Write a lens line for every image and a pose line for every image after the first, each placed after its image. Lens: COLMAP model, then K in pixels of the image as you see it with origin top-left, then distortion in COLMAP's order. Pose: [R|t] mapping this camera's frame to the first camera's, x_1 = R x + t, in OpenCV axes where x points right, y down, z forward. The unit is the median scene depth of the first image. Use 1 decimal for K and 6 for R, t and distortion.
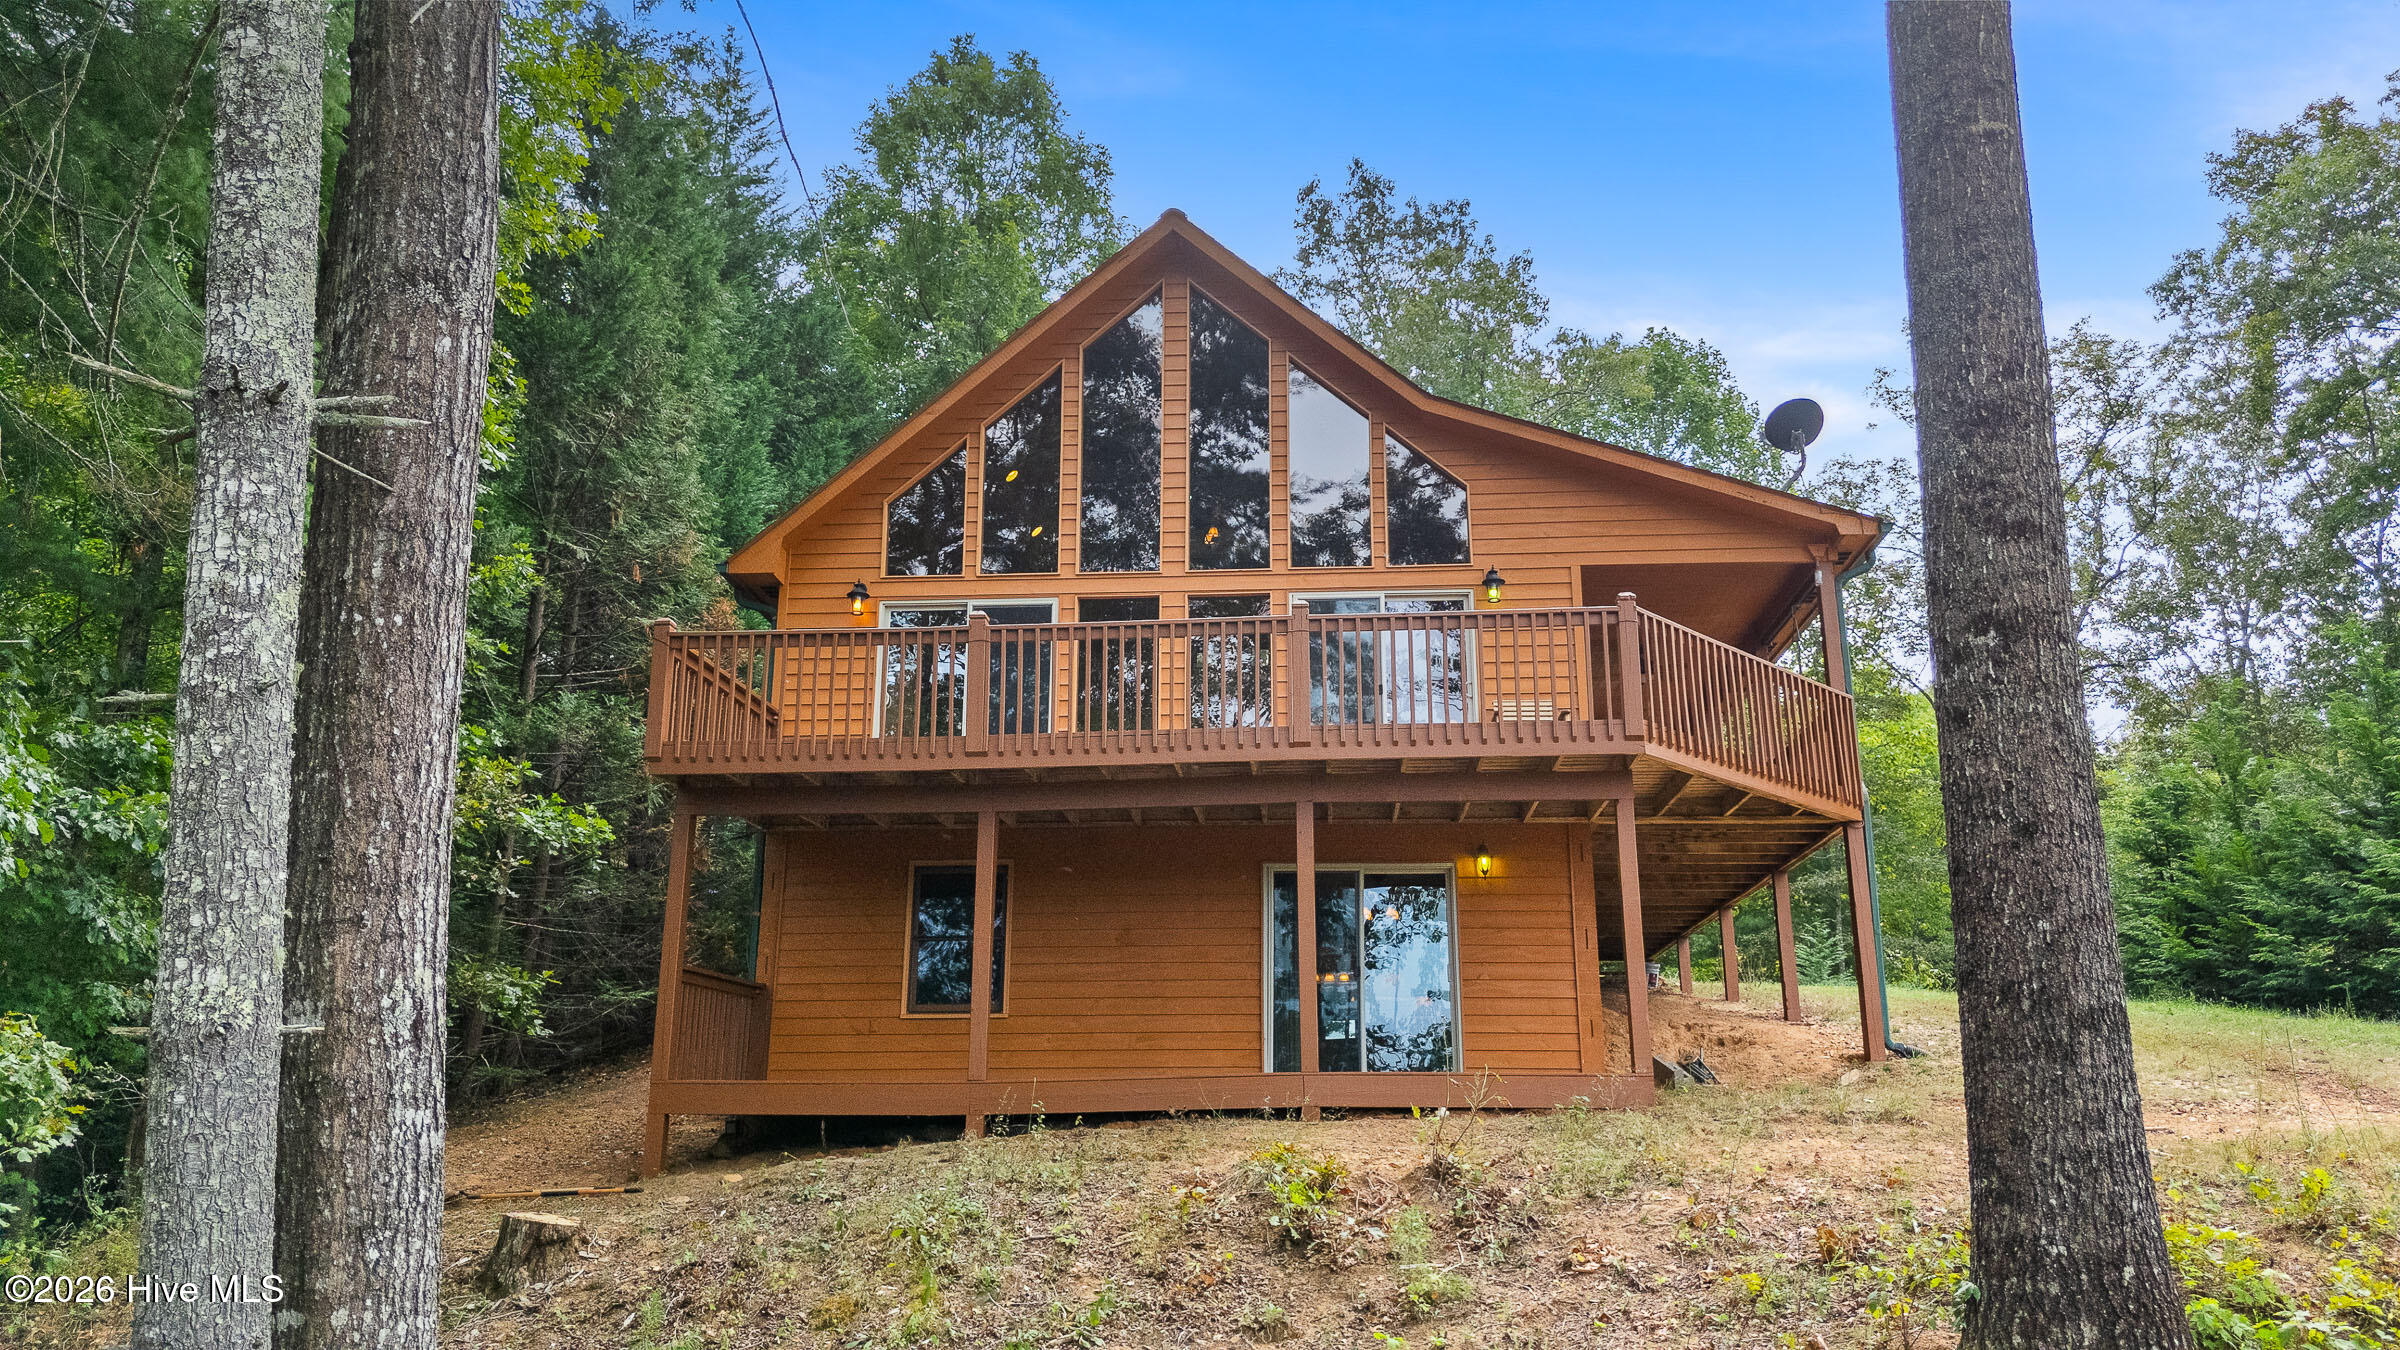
lens RADIAL K [[1765.1, 0, 1193.2], [0, 1765.1, 675.1], [0, 0, 1]] dist [0.064980, -0.046586]
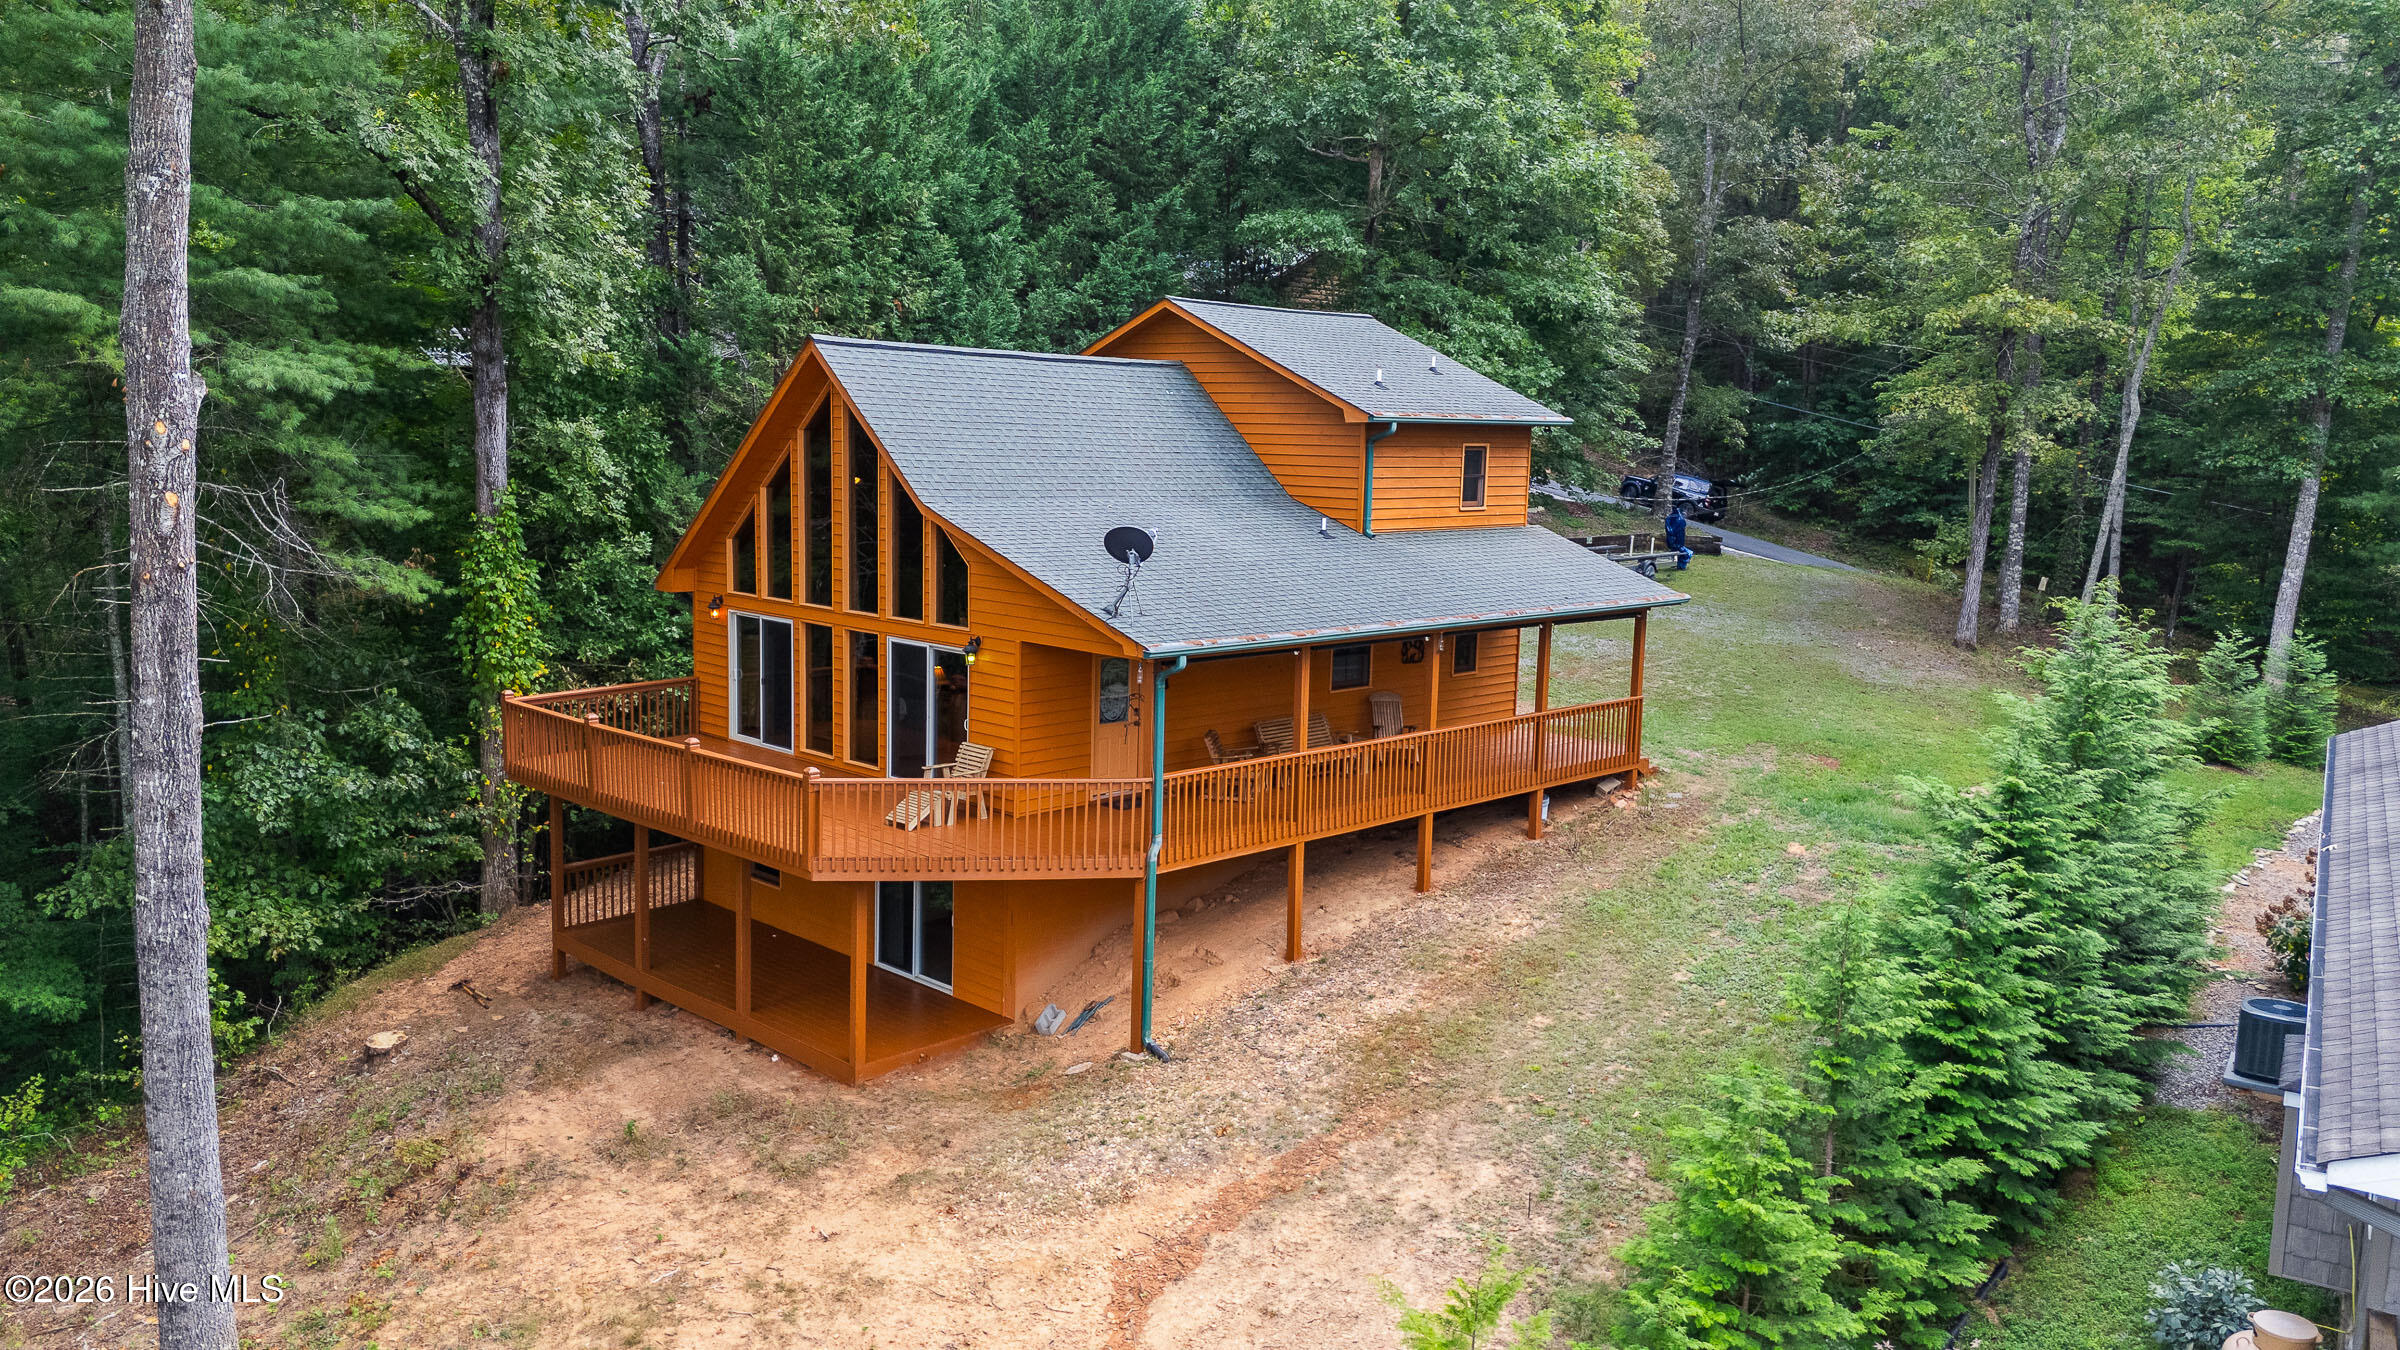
lens RADIAL K [[1758.7, 0, 1189.5], [0, 1758.7, 671.8], [0, 0, 1]] dist [0.068121, -0.039365]
pose [[0.759402, 0.102014, -0.642574, 1.129078], [0.159310, 0.928412, 0.335667, -0.447403], [0.630816, -0.357275, 0.688786, 0.190101]]
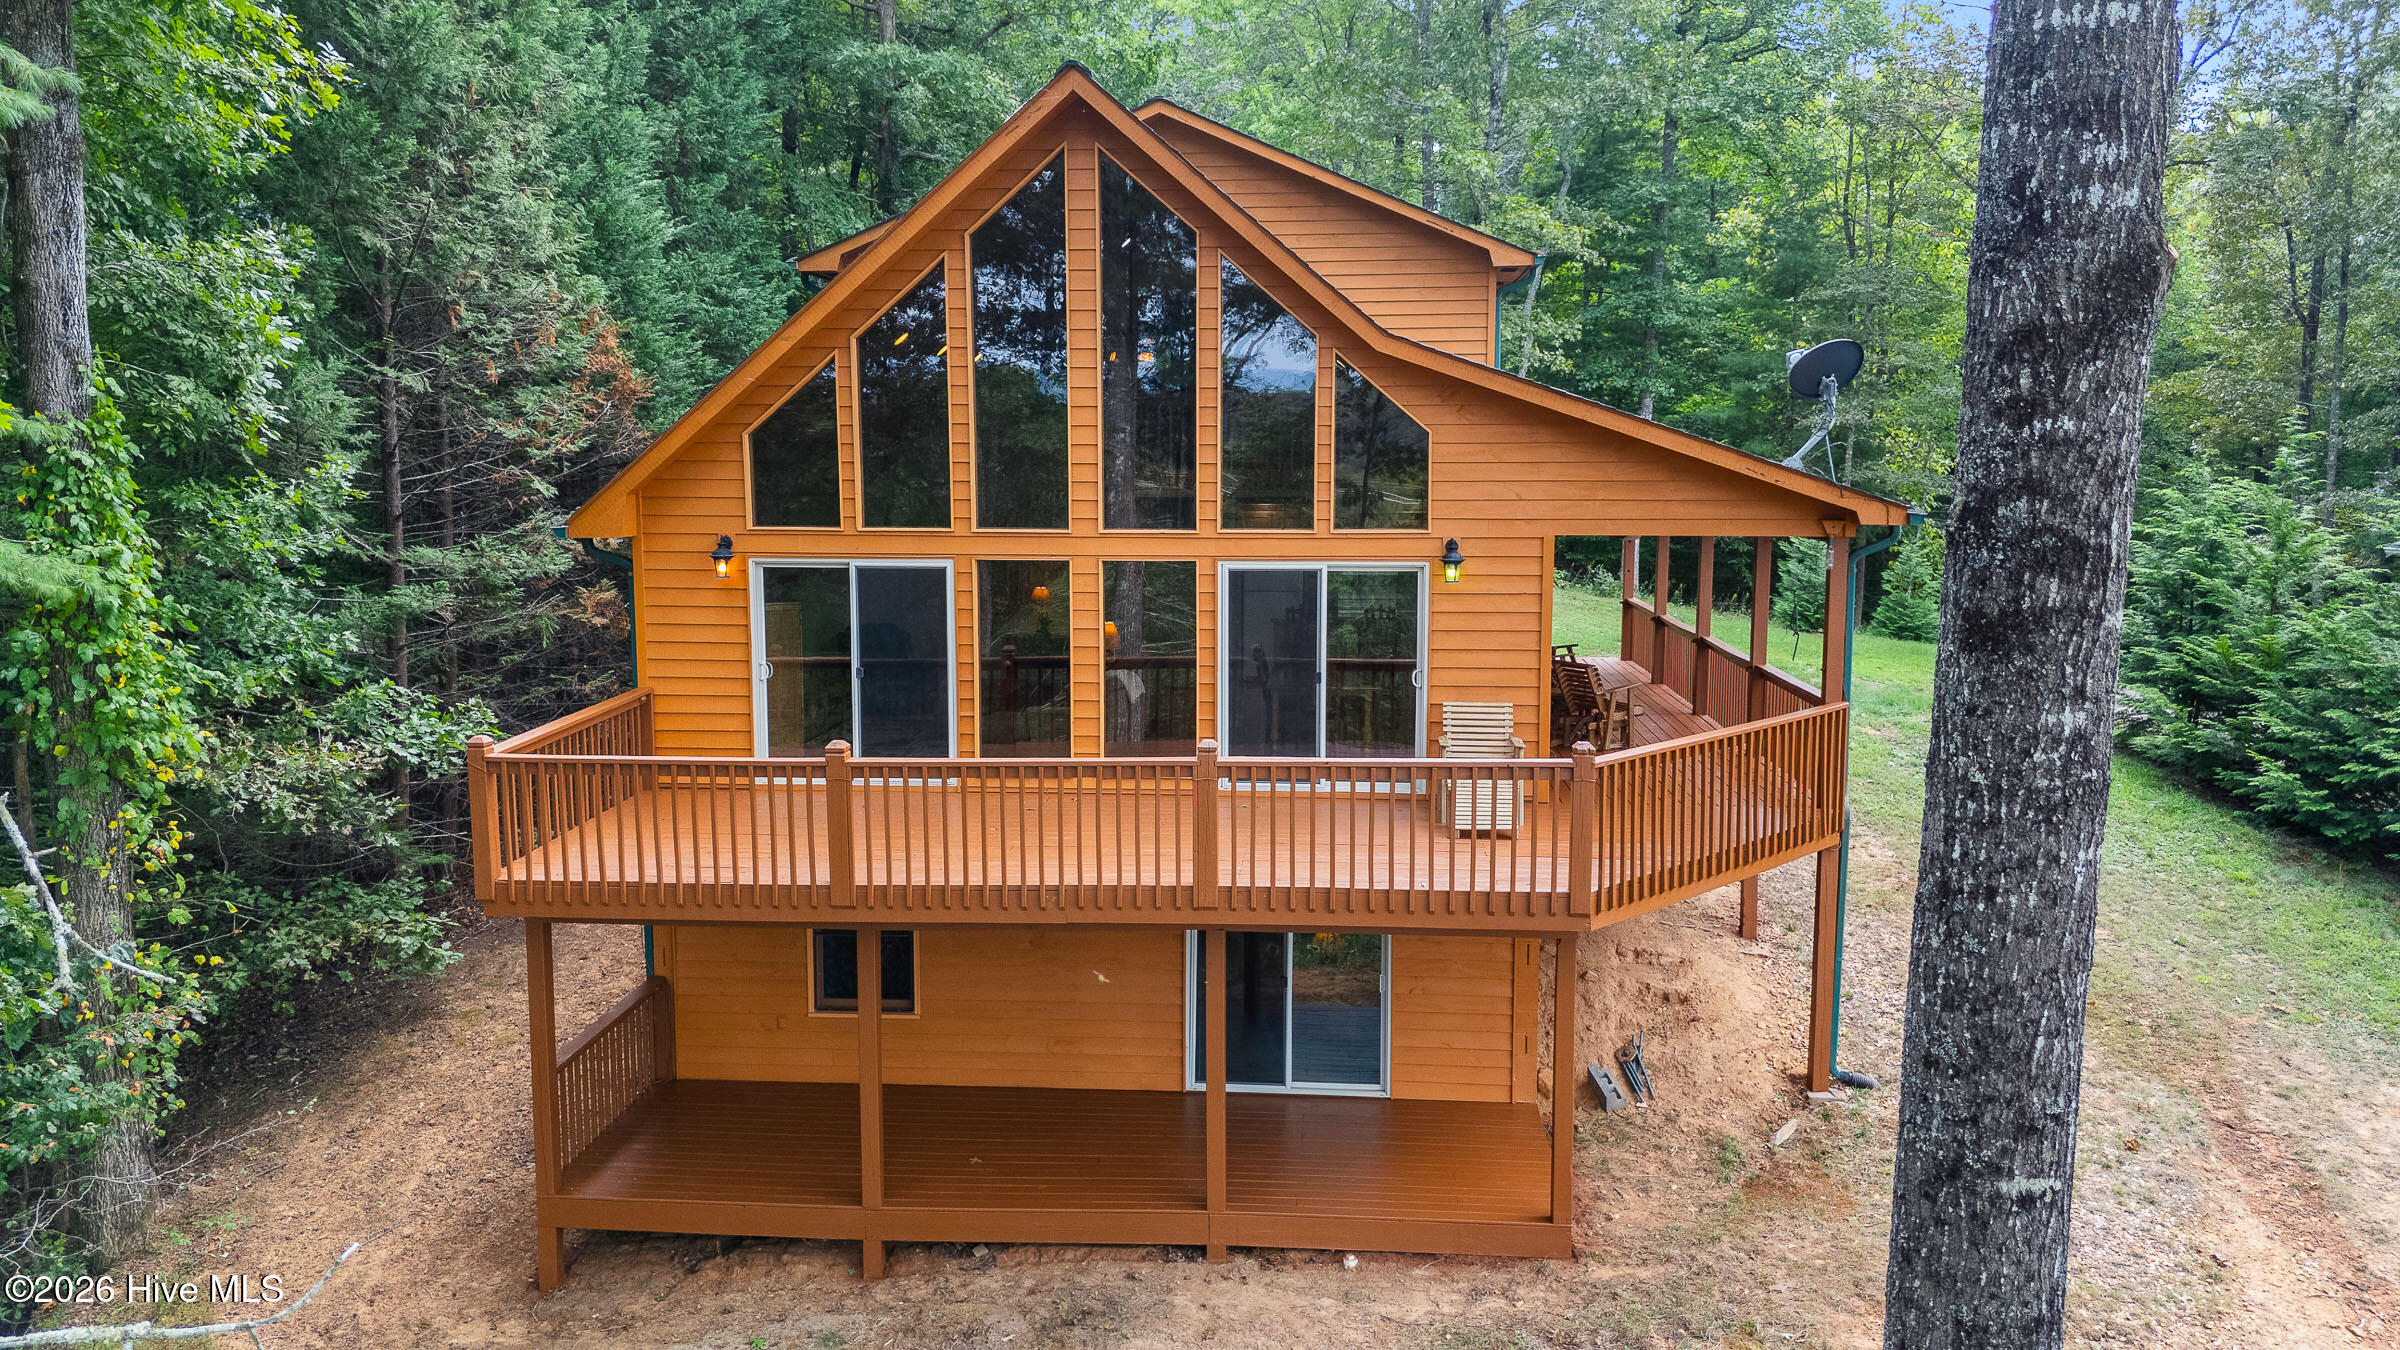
lens RADIAL K [[1765.1, 0, 1193.2], [0, 1765.1, 675.1], [0, 0, 1]] dist [0.064980, -0.046586]
pose [[0.999928, -0.005139, -0.010832, 0.051720], [0.008963, 0.920477, 0.390694, -0.335174], [0.007963, -0.390763, 0.920457, 0.180242]]
